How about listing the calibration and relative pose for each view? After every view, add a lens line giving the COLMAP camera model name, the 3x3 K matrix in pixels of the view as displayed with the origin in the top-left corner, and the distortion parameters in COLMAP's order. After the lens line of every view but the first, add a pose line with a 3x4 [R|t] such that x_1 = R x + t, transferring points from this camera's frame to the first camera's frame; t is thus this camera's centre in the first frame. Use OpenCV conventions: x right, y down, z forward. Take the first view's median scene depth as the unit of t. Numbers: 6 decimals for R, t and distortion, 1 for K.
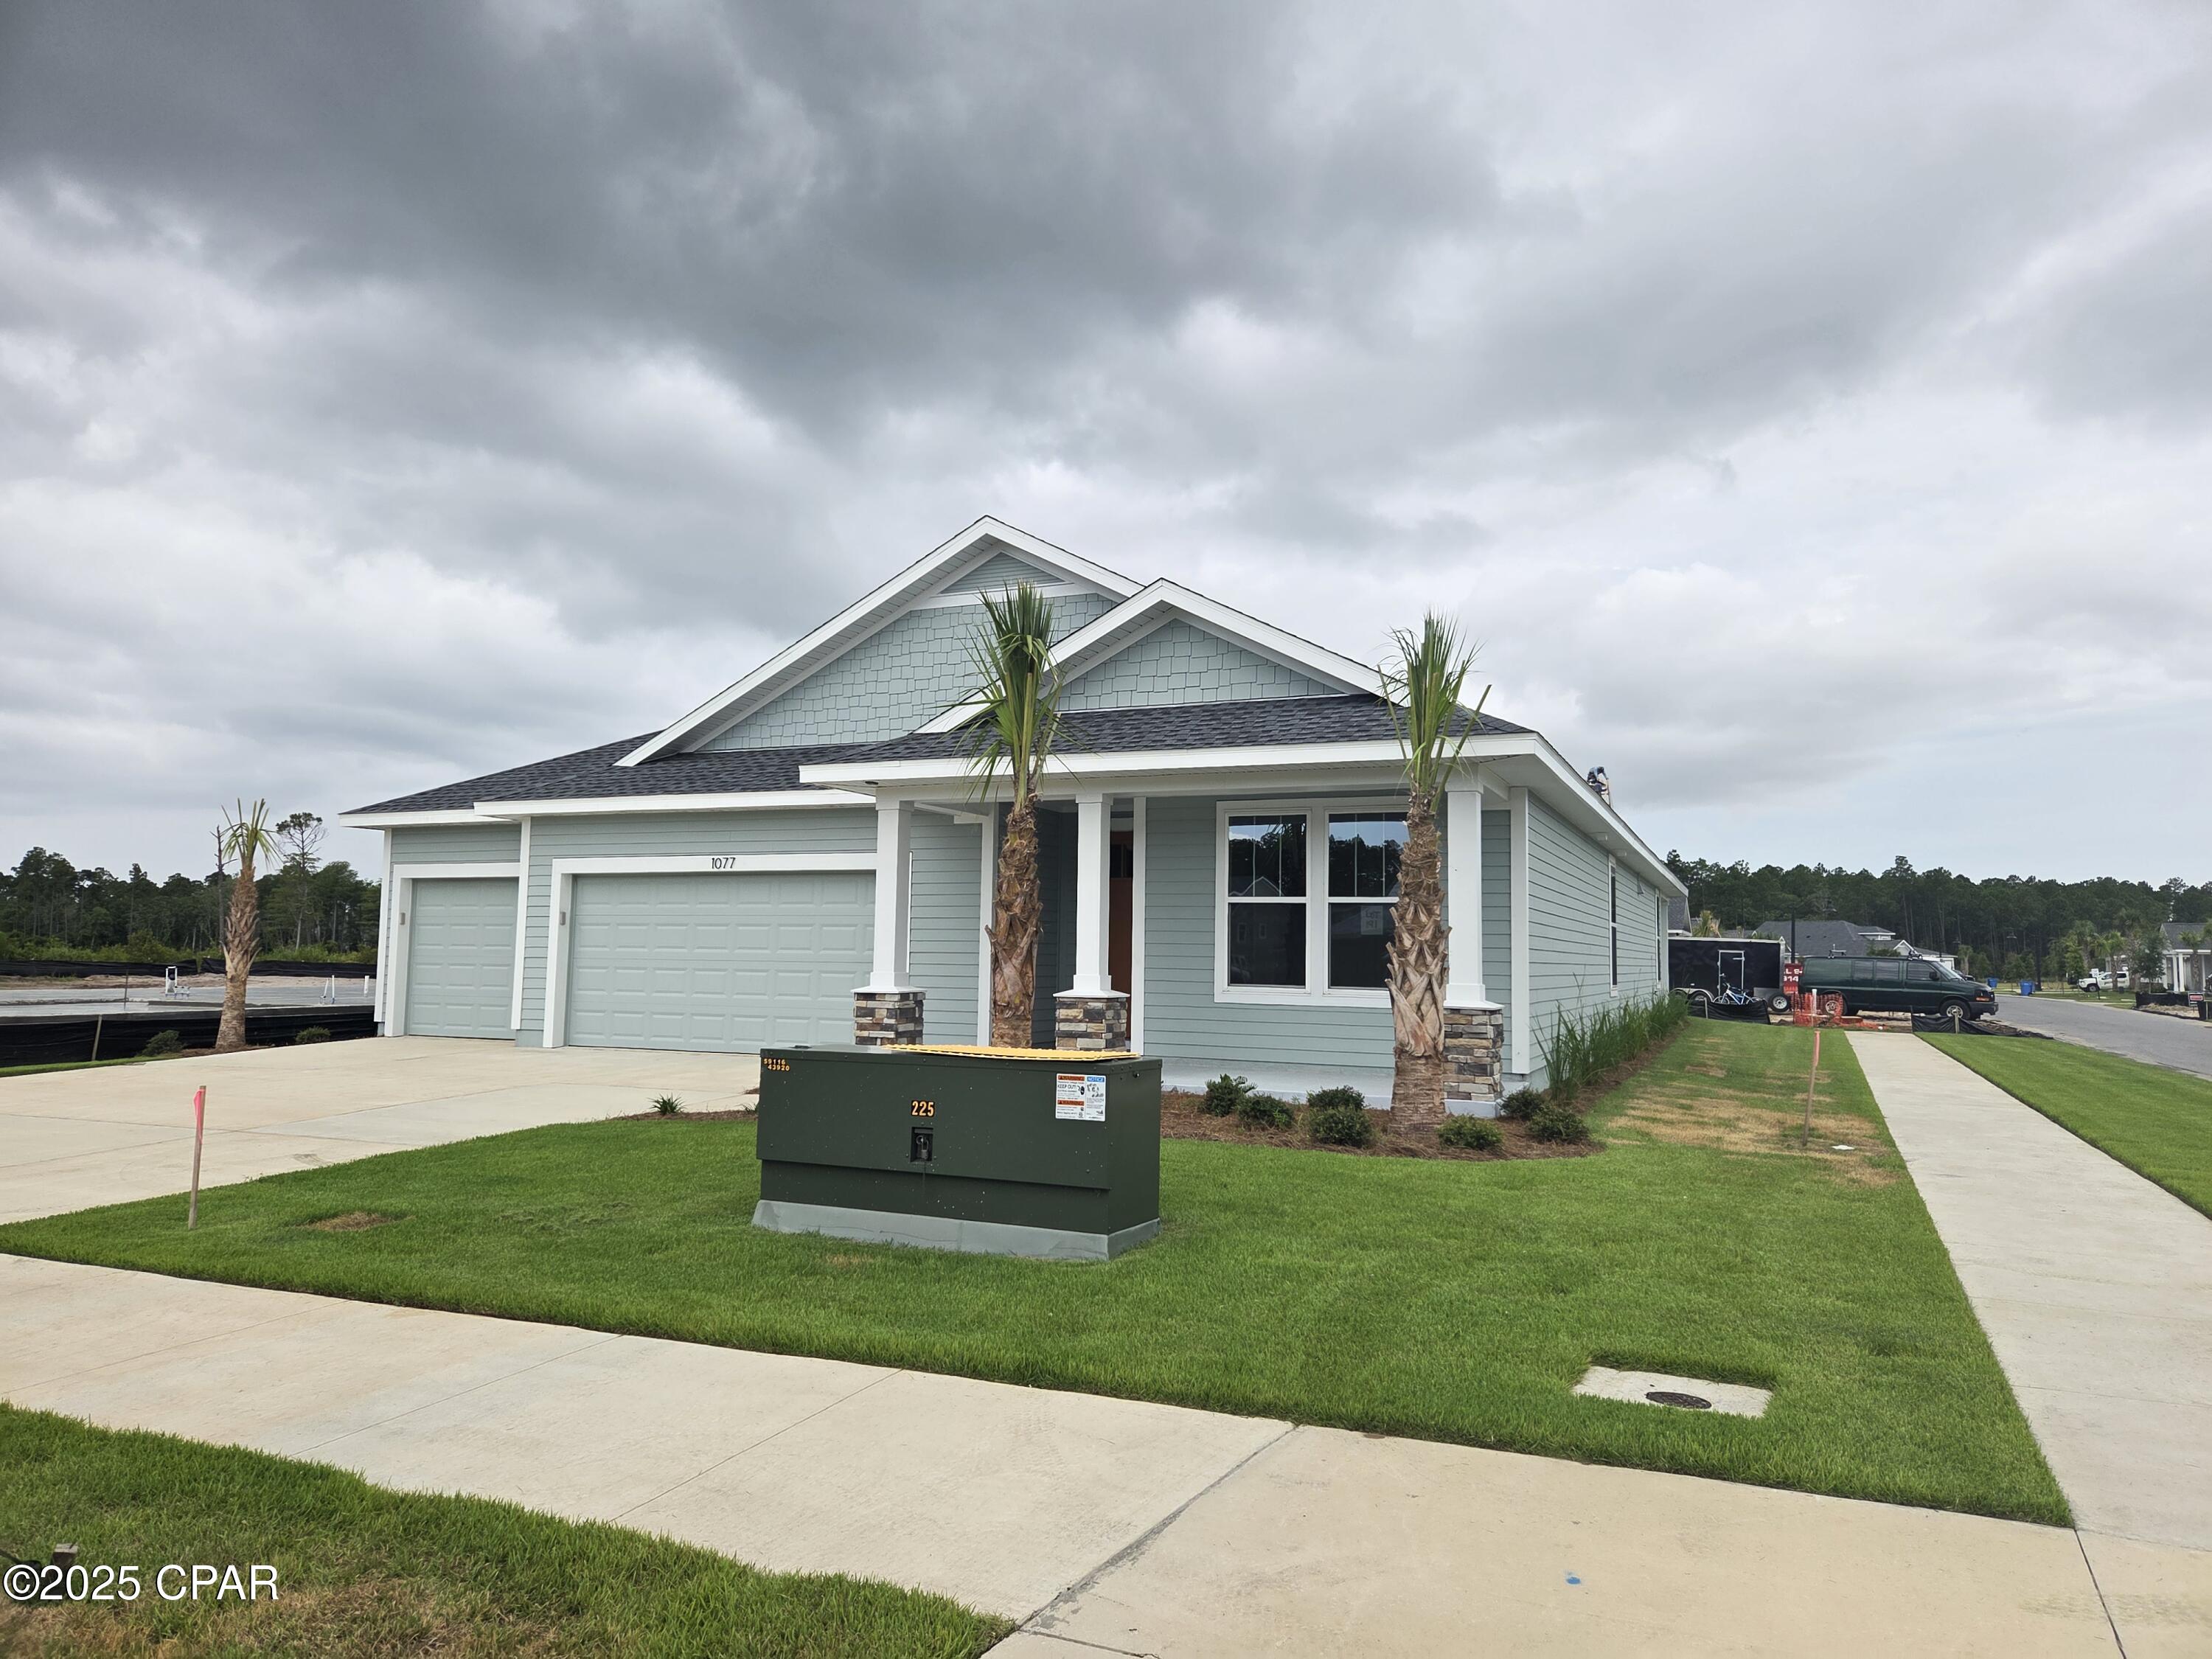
lens RADIAL K [[1494.2, 0, 1107.3], [0, 1494.2, 829.0], [0, 0, 1]] dist [0.050712, -0.010353]
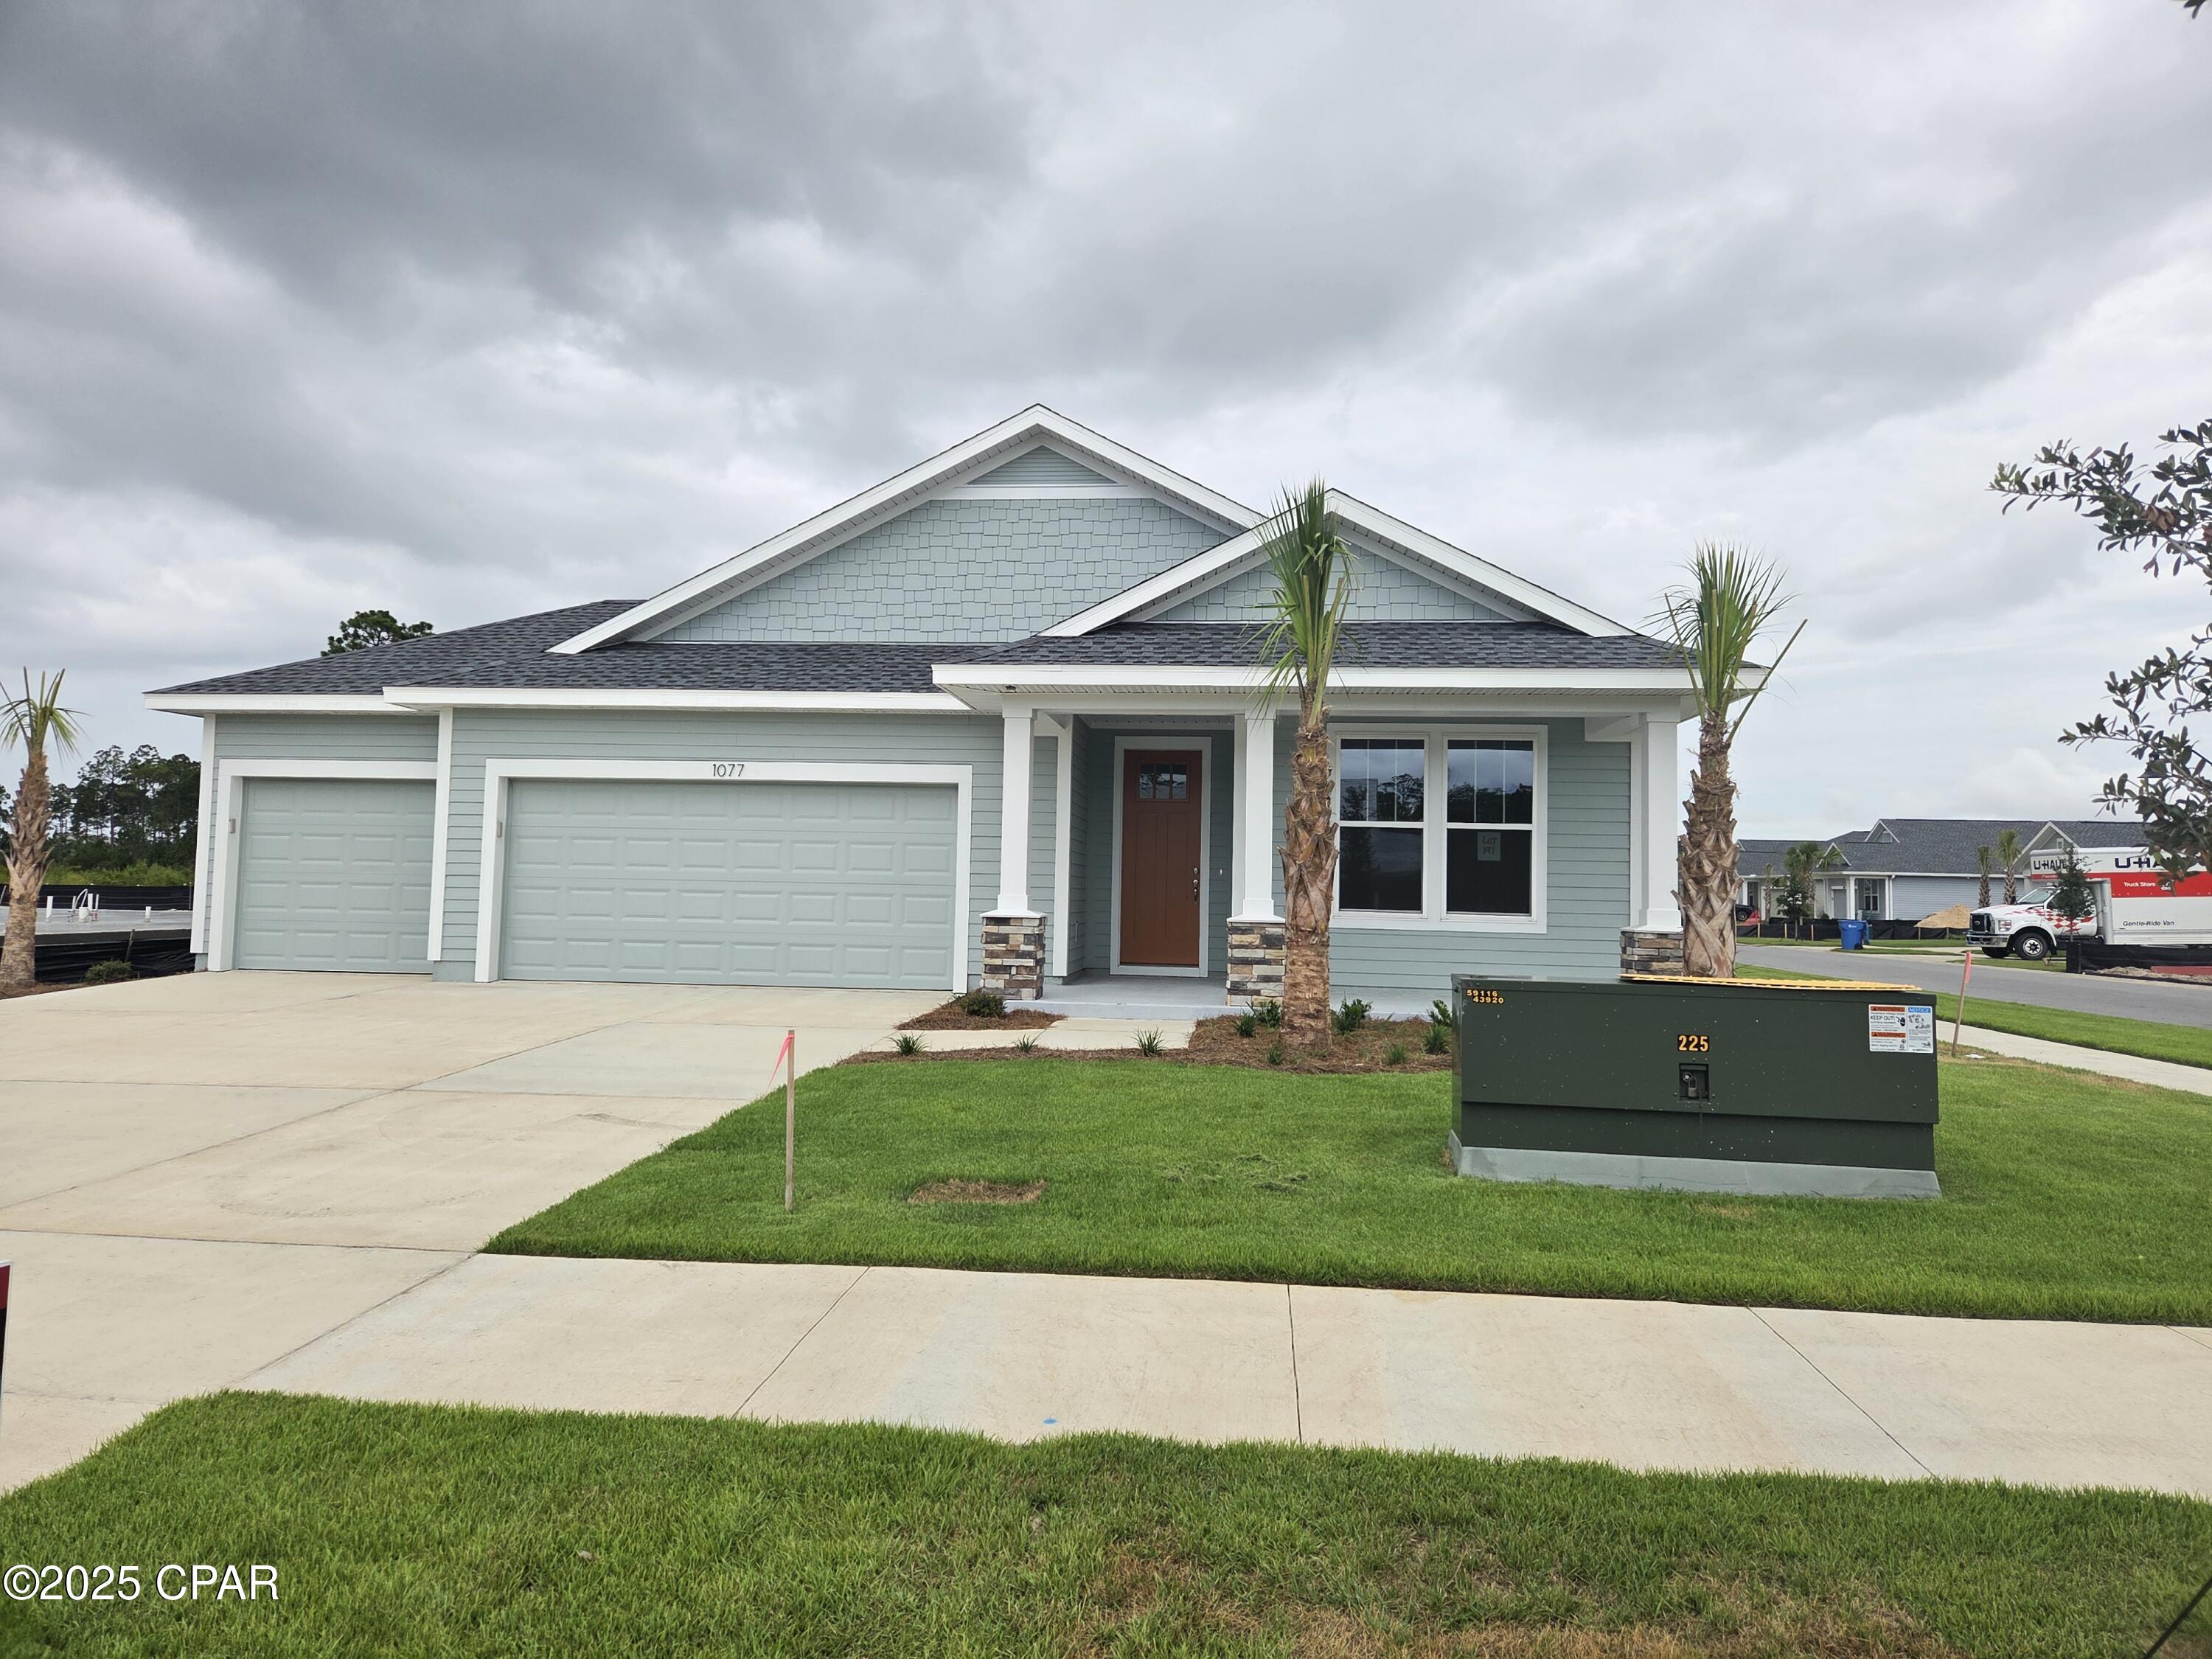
lens RADIAL K [[1494.2, 0, 1113.8], [0, 1494.2, 792.5], [0, 0, 1]] dist [0.050712, -0.010353]
pose [[0.951795, 0.025595, 0.305665, -0.344446], [-0.033504, 0.999225, 0.020656, 0.011221], [-0.304899, -0.029902, 0.951915, 0.103888]]
